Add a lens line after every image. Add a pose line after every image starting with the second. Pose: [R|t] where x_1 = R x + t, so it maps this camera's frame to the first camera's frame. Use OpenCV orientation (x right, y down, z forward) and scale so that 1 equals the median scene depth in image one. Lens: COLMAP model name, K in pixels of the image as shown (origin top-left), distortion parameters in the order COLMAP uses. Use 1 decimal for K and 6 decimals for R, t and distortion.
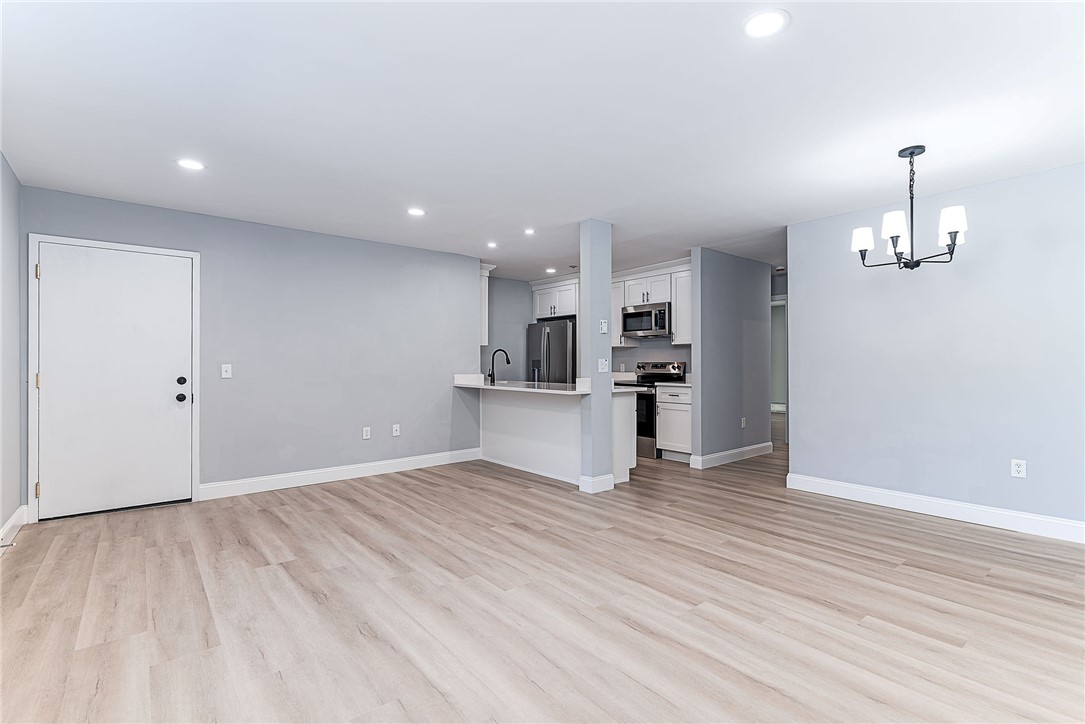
lens RADIAL K [[503.5, 0, 539.8], [0, 503.5, 363.6], [0, 0, 1]] dist [0.002480, -0.000412]
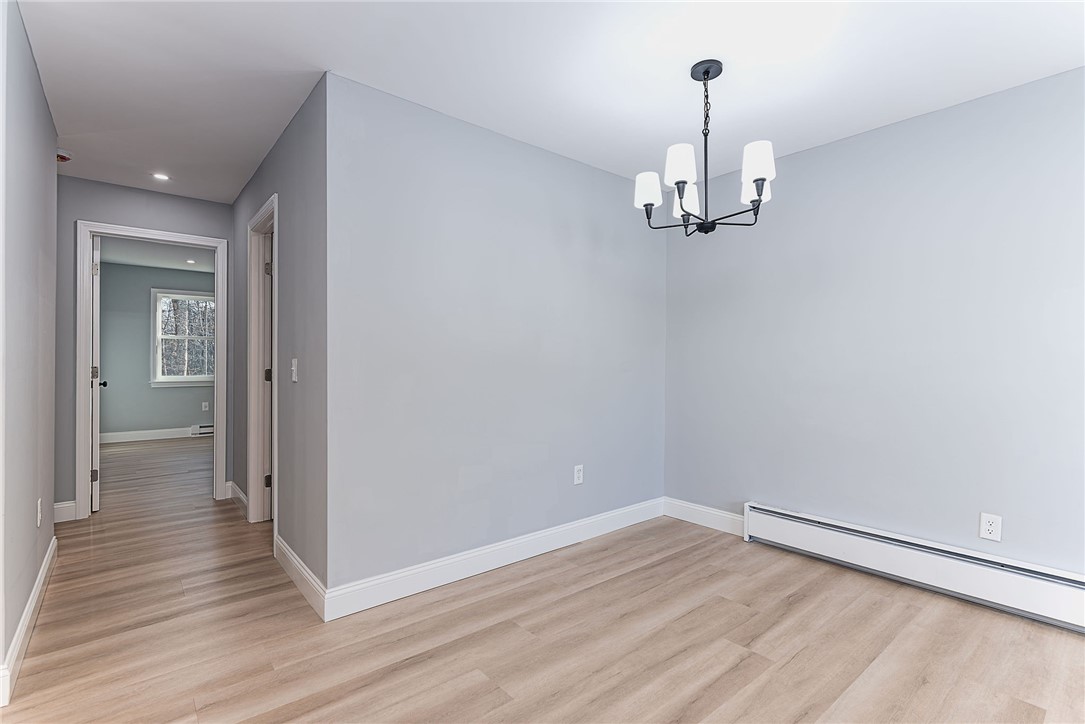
lens RADIAL K [[503.5, 0, 539.8], [0, 503.5, 363.6], [0, 0, 1]] dist [0.002480, -0.000412]
pose [[-0.014913, -0.004972, 0.999876, 0.015668], [-0.003148, 0.999983, 0.004926, -0.002180], [-0.999884, -0.003074, -0.014928, 1.066316]]
